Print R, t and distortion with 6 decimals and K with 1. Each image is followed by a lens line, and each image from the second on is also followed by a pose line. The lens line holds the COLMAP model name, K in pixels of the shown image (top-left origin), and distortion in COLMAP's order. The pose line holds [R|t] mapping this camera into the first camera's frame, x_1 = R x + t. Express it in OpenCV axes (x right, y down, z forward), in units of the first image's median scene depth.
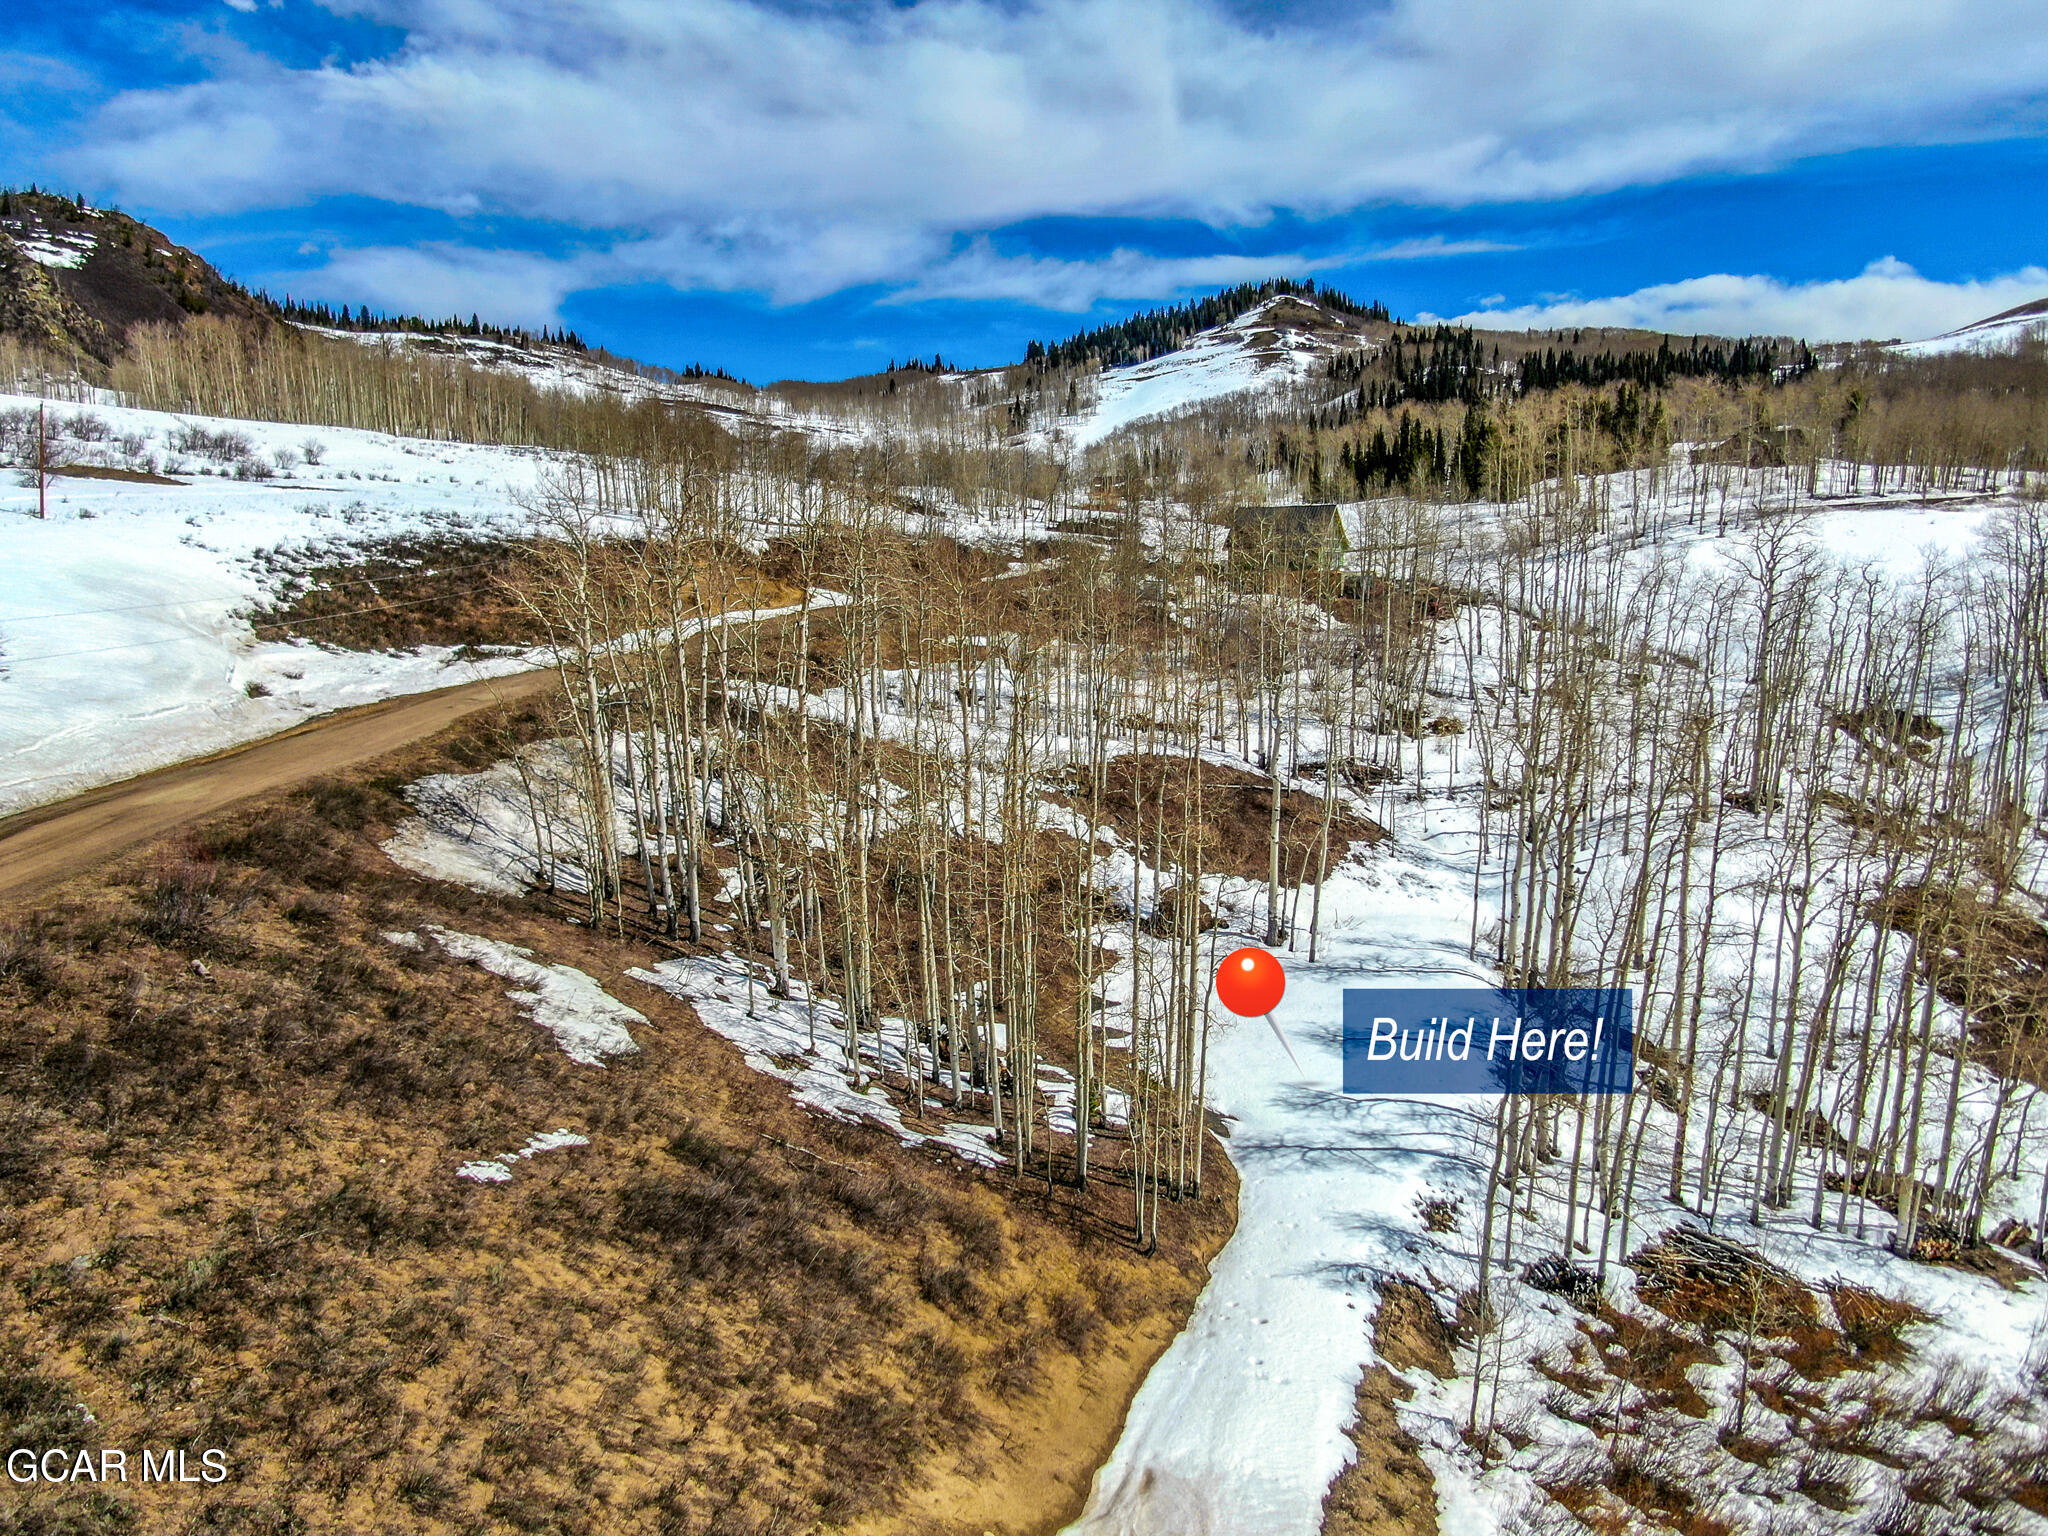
lens RADIAL K [[1480.8, 0, 1028.1], [0, 1480.8, 762.4], [0, 0, 1]] dist [-0.012212, 0.036551]
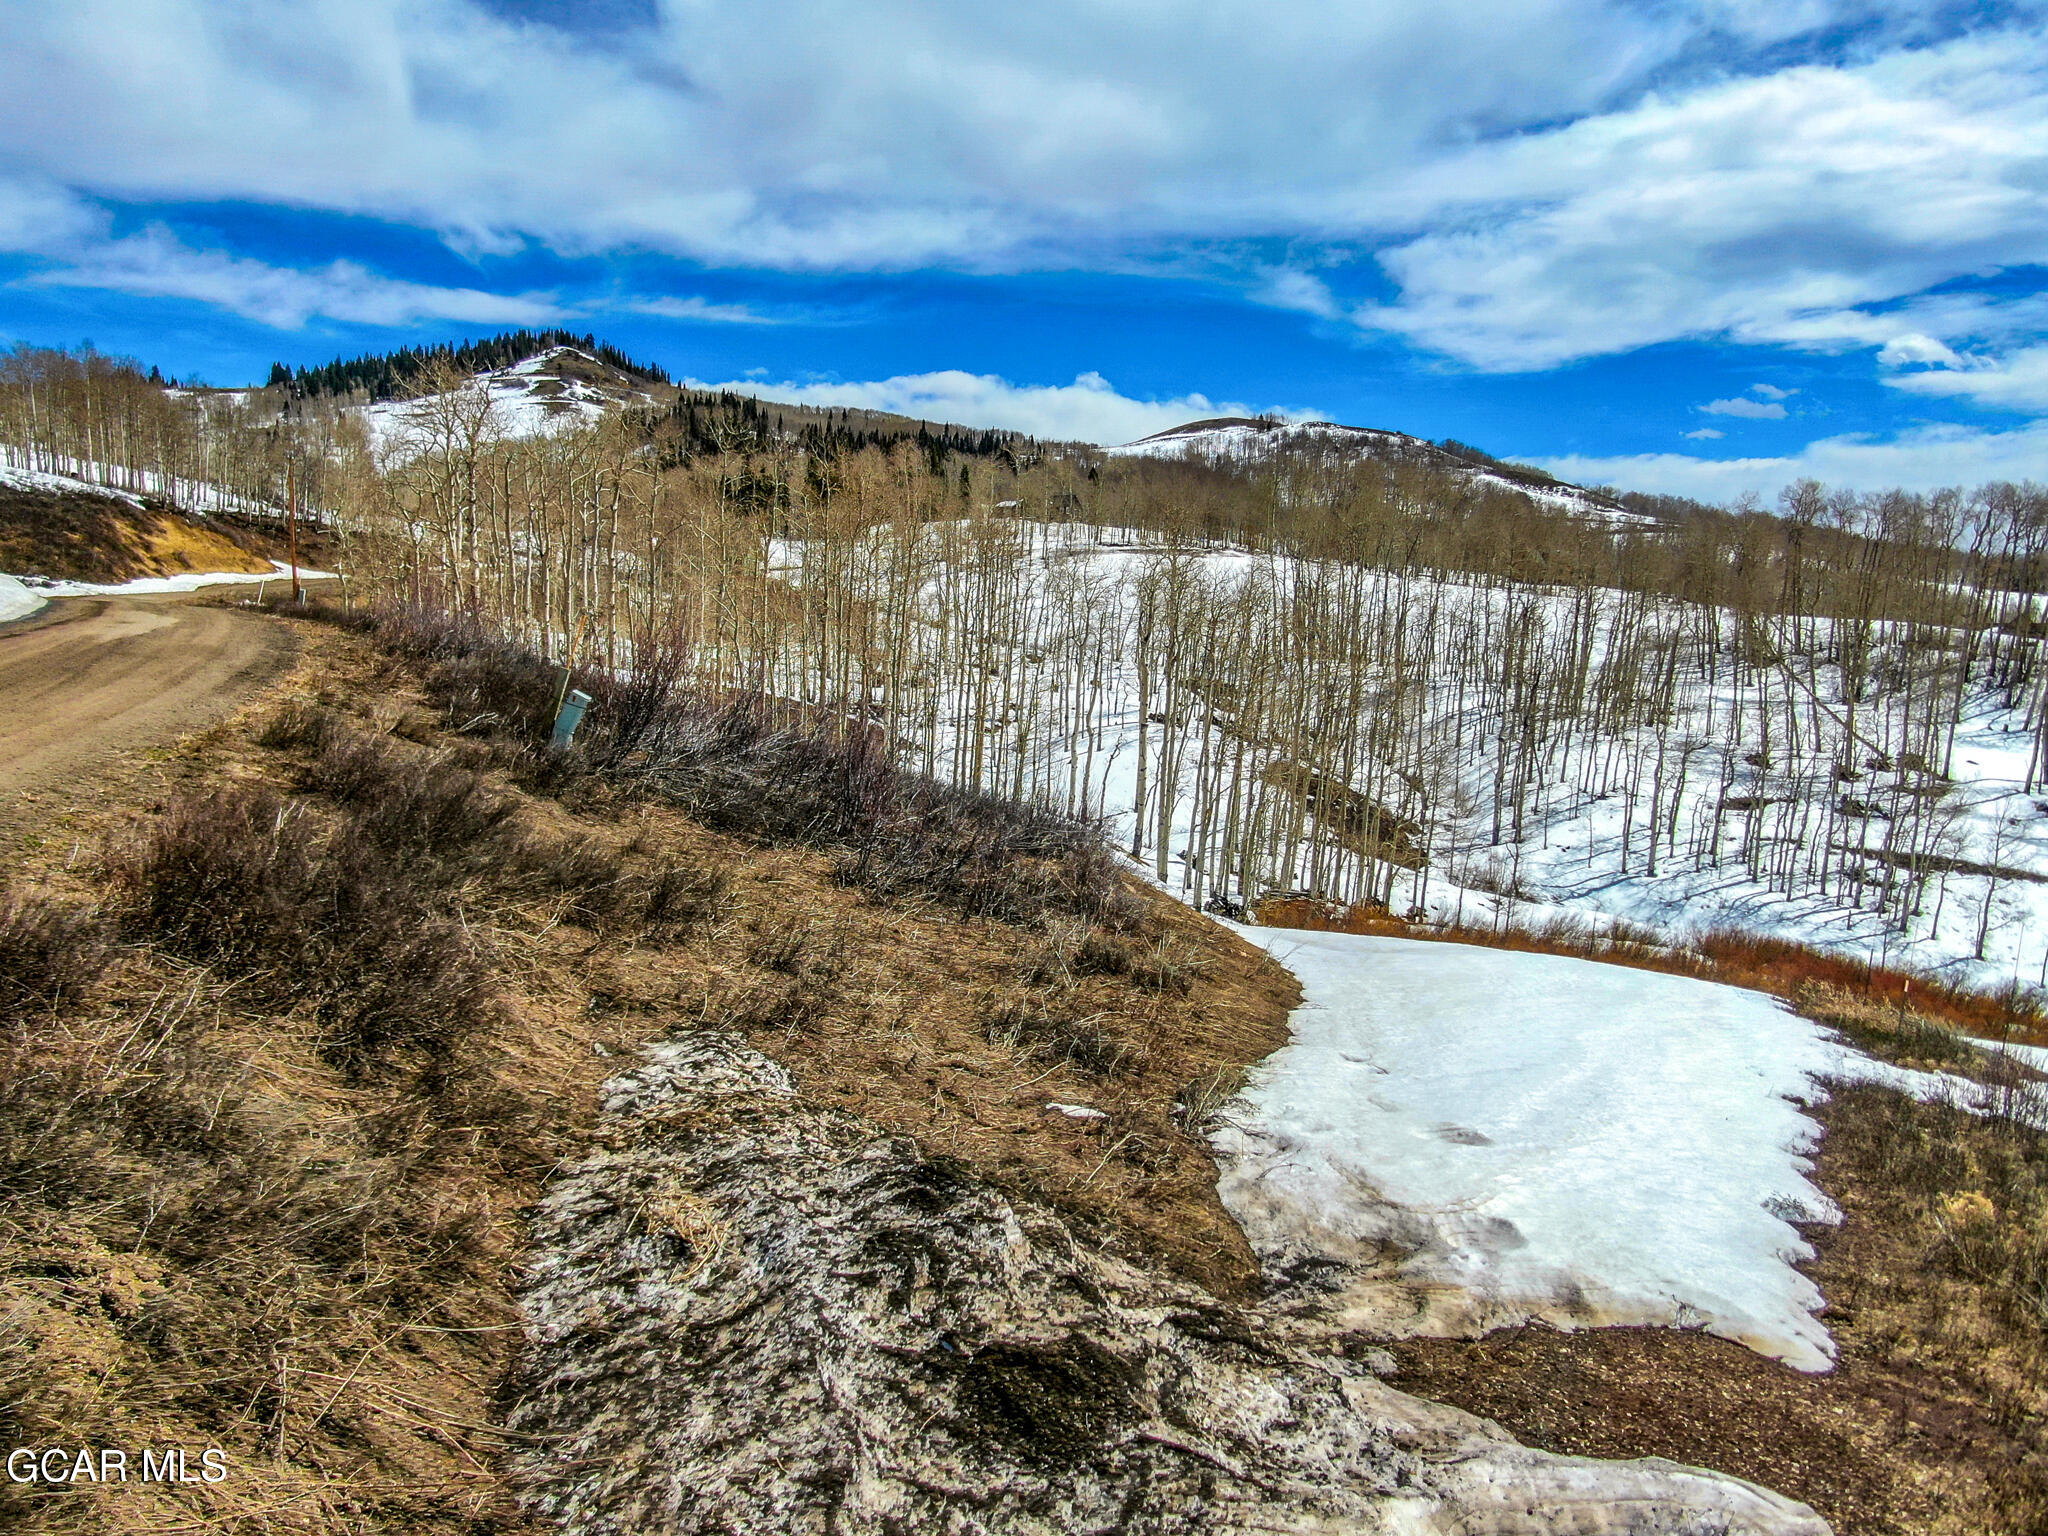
lens RADIAL K [[1482.8, 0, 1025.1], [0, 1482.8, 759.4], [0, 0, 1]] dist [-0.021701, 0.050633]
pose [[0.882392, -0.011219, 0.470382, -0.483711], [0.032652, 0.998766, -0.037430, 0.193407], [-0.469381, 0.048386, 0.881669, -0.272022]]
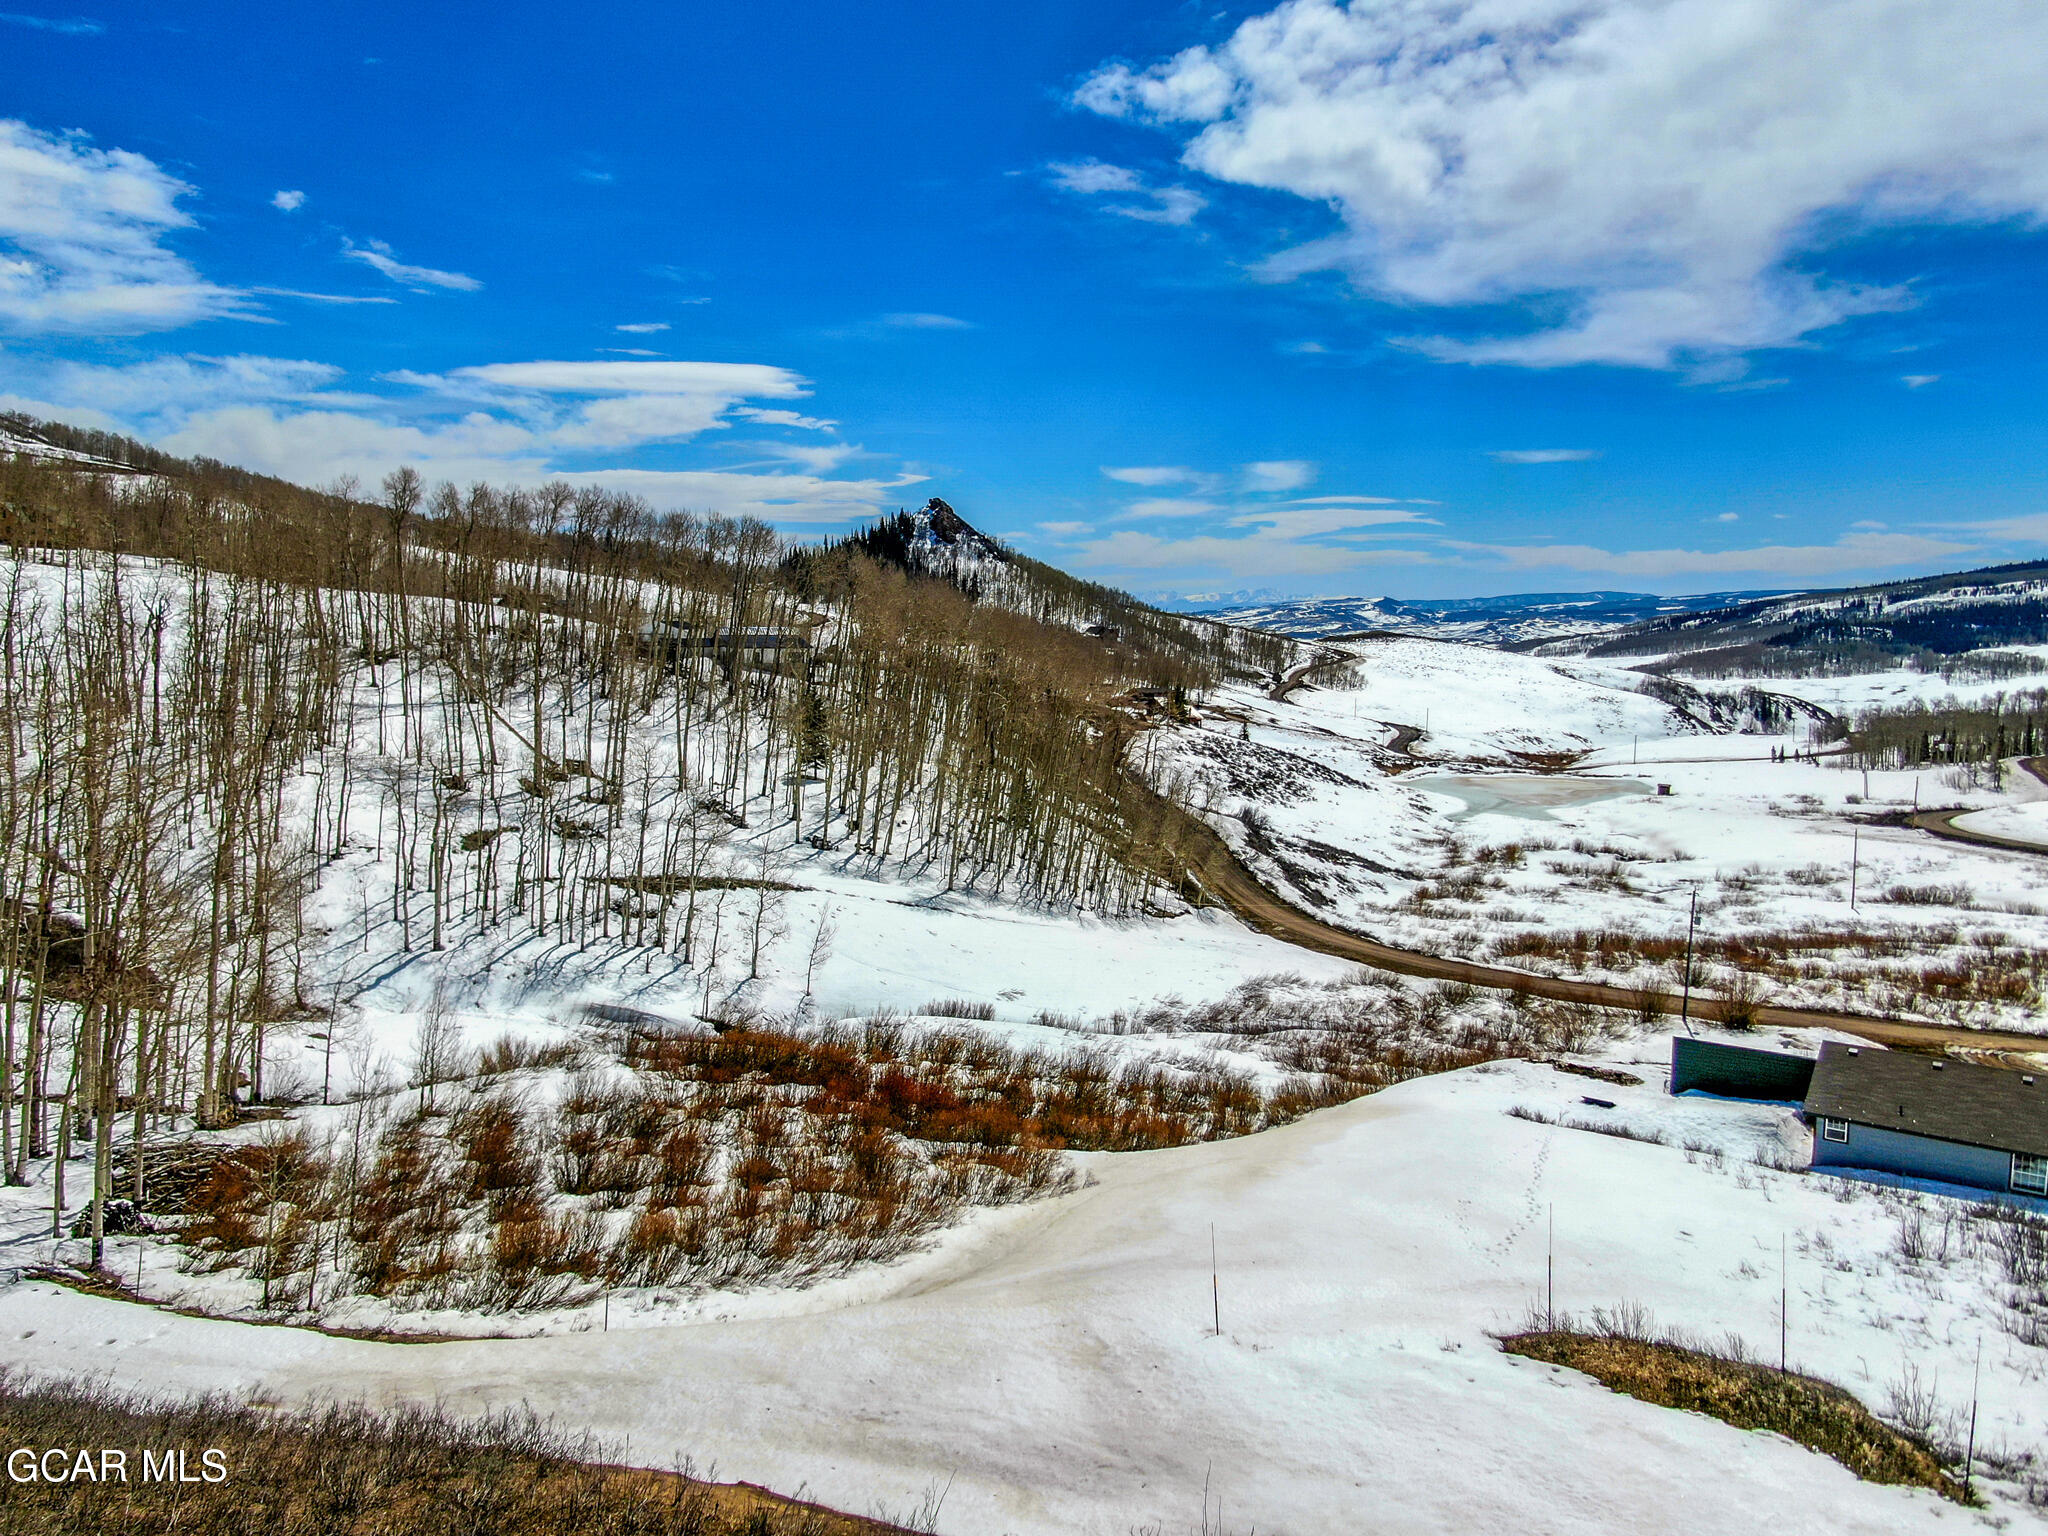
lens RADIAL K [[1486.6, 0, 1017.3], [0, 1486.6, 774.4], [0, 0, 1]] dist [-0.017522, 0.039654]
pose [[0.109970, -0.097511, 0.989140, -0.443373], [0.108184, 0.990438, 0.085611, 0.022980], [-0.988030, 0.097594, 0.119467, 0.190067]]
